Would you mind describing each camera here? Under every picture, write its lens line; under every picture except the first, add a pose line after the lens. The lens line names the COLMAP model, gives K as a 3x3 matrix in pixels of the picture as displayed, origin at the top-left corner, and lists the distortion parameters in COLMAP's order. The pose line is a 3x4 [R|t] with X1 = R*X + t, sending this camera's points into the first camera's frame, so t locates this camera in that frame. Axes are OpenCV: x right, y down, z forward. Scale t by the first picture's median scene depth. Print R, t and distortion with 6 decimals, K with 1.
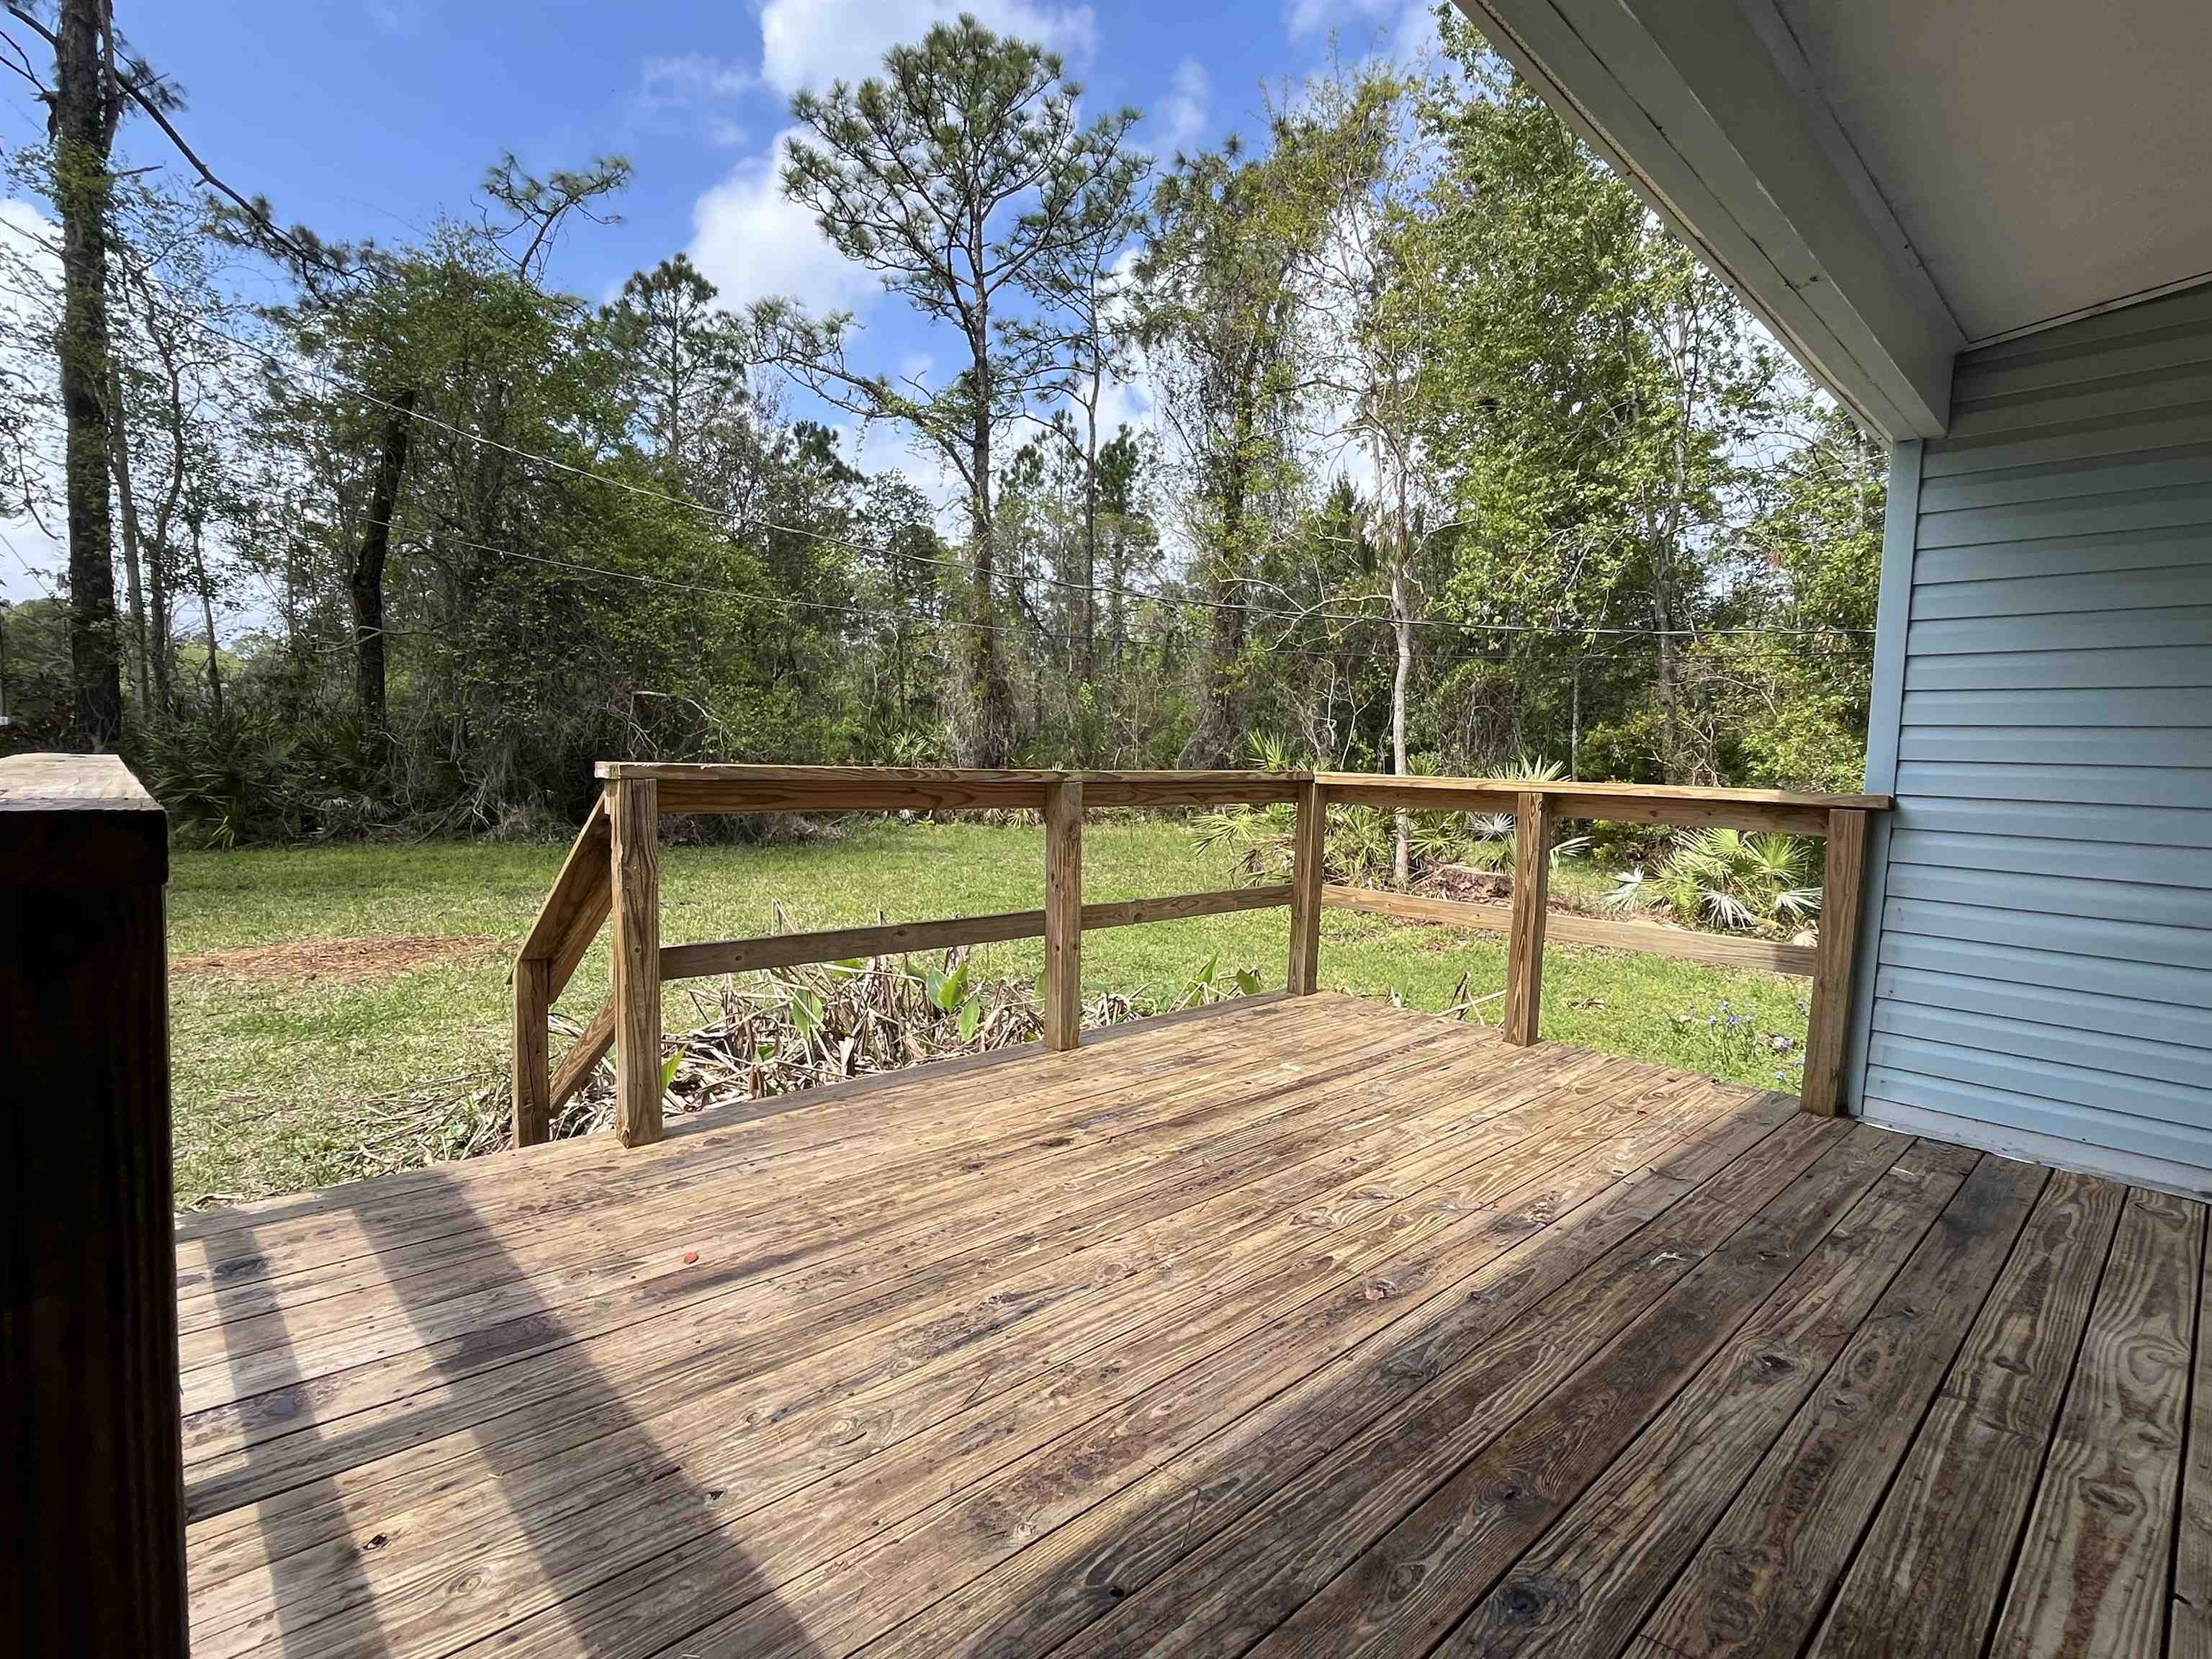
lens RADIAL K [[1054.5, 0, 1101.1], [0, 1054.5, 838.8], [0, 0, 1]] dist [0.002787, 0.000083]
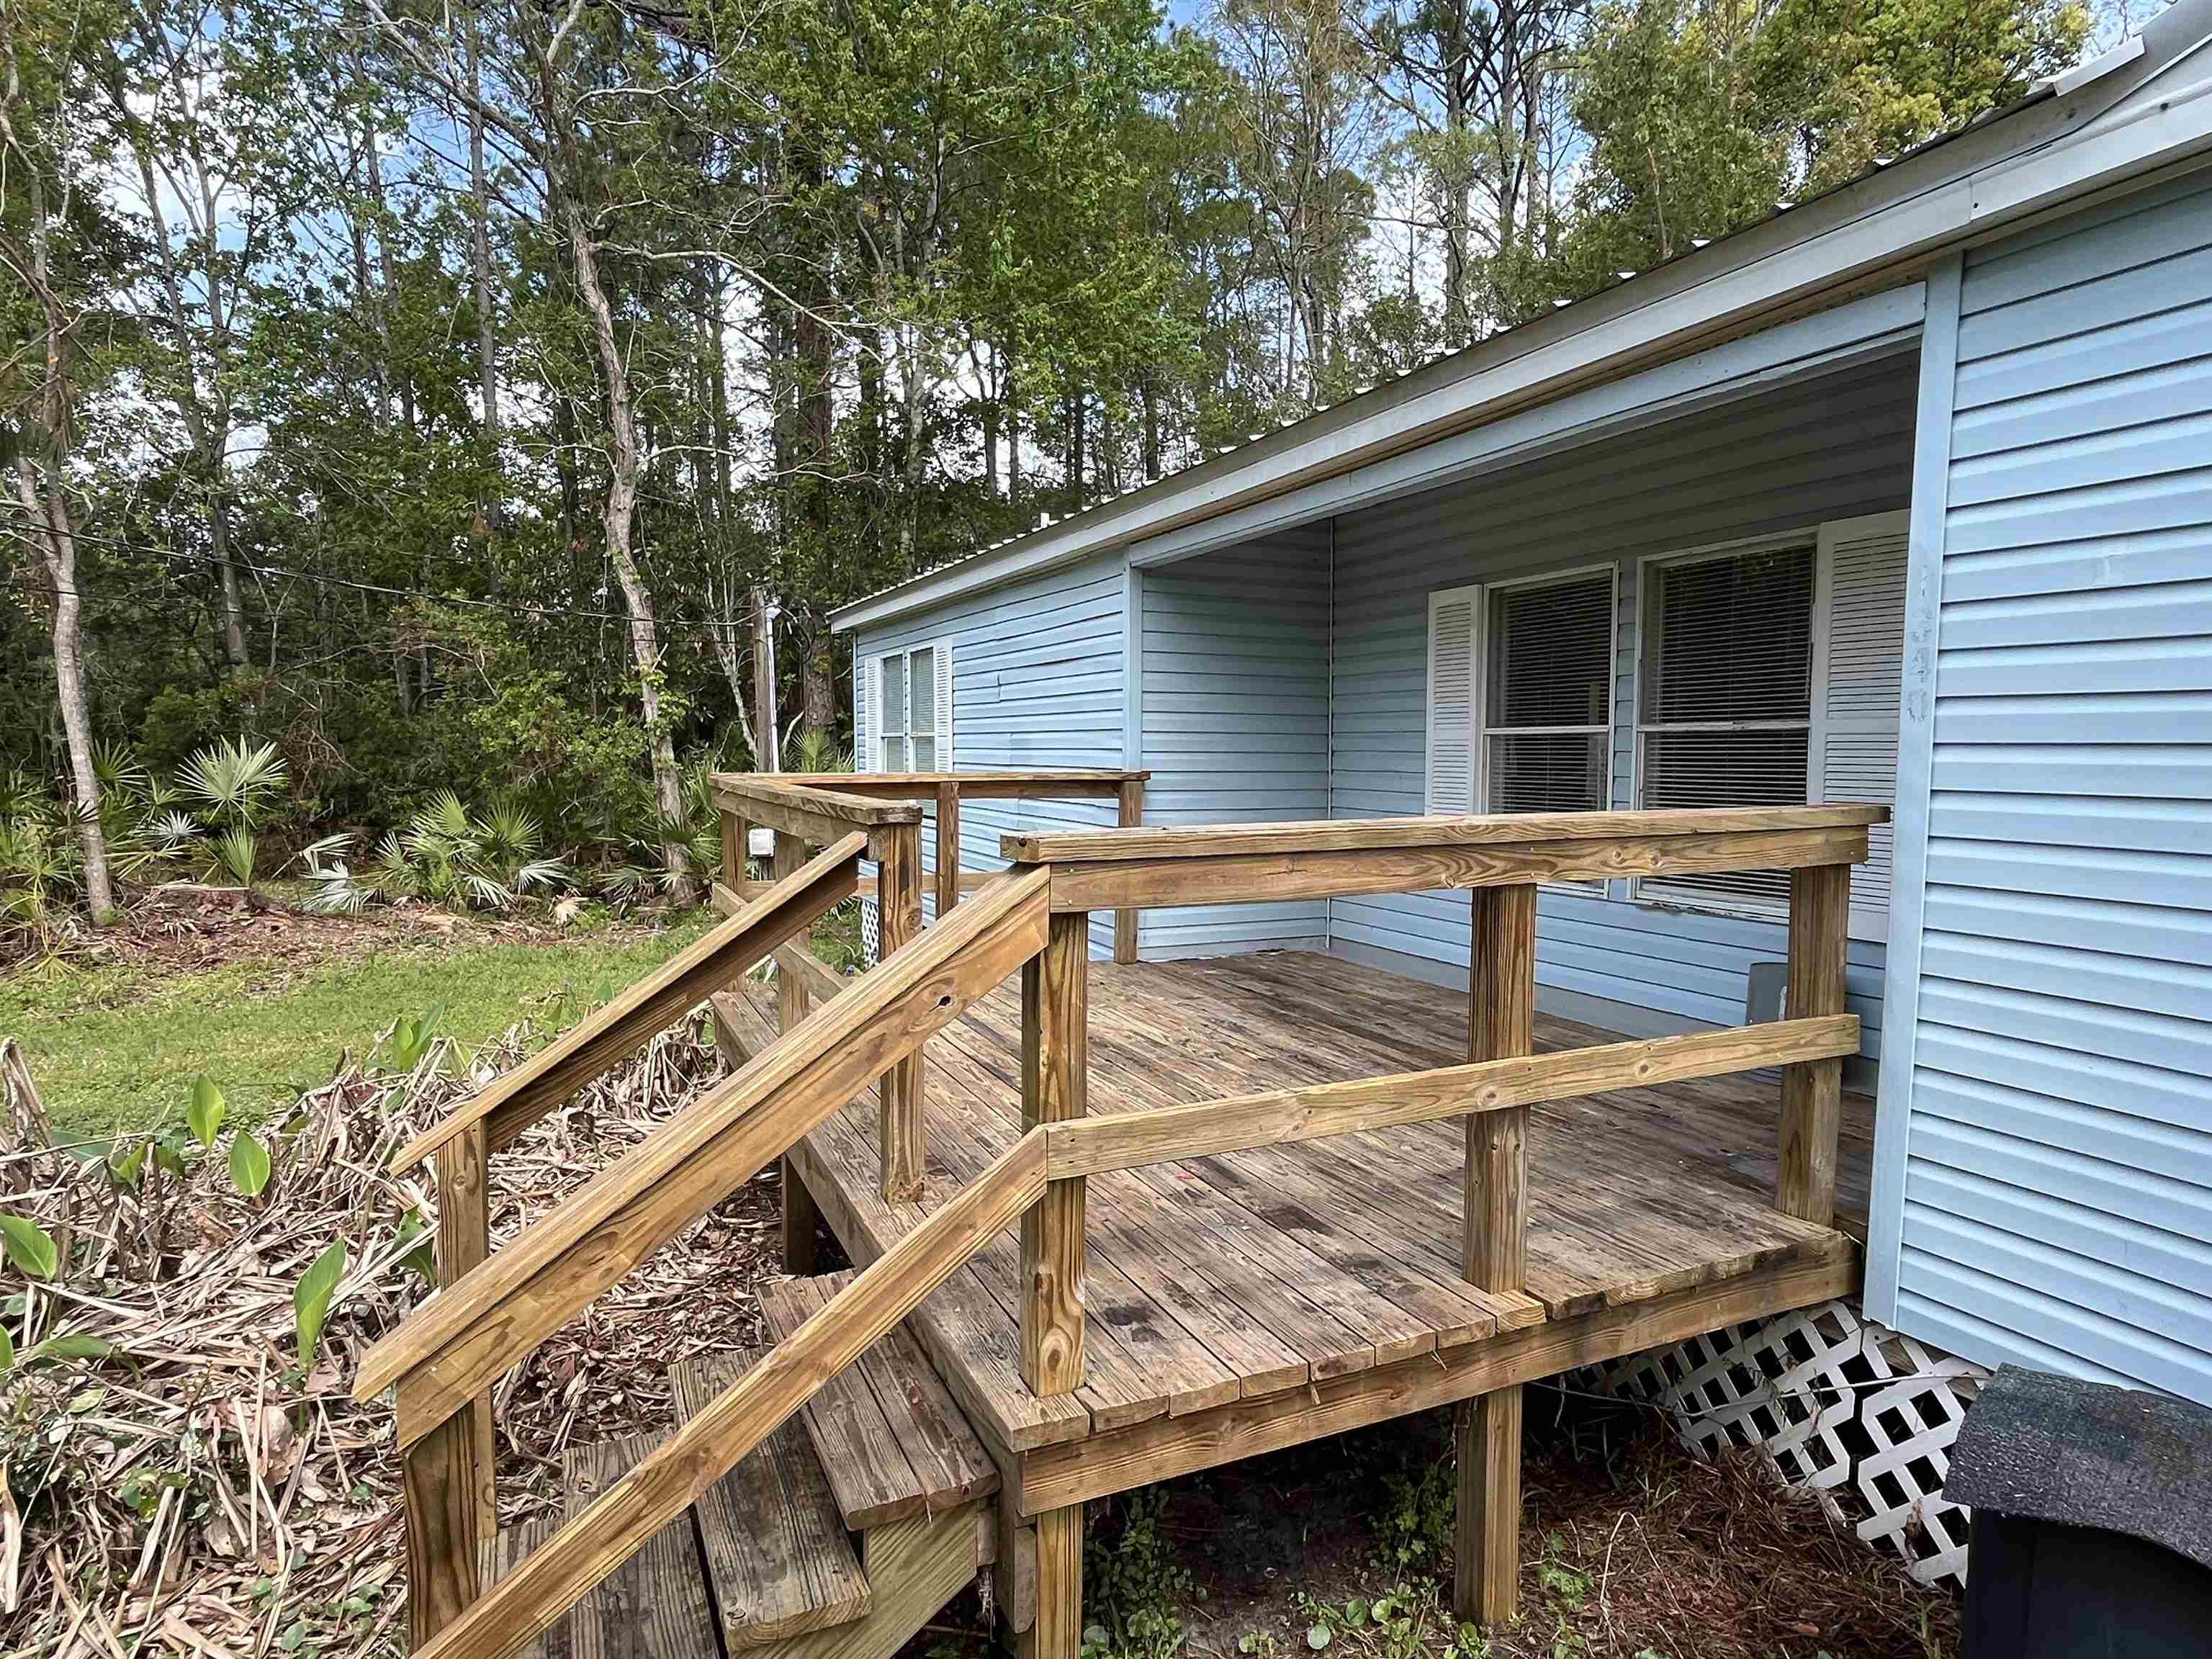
lens RADIAL K [[1264.5, 0, 1123.6], [0, 1264.5, 844.9], [0, 0, 1]] dist [0.001821, 0.001975]
pose [[0.300692, -0.100586, 0.948402, -1.413959], [0.076736, 0.993750, 0.081067, -0.105696], [-0.950629, 0.048400, 0.306531, 0.448064]]
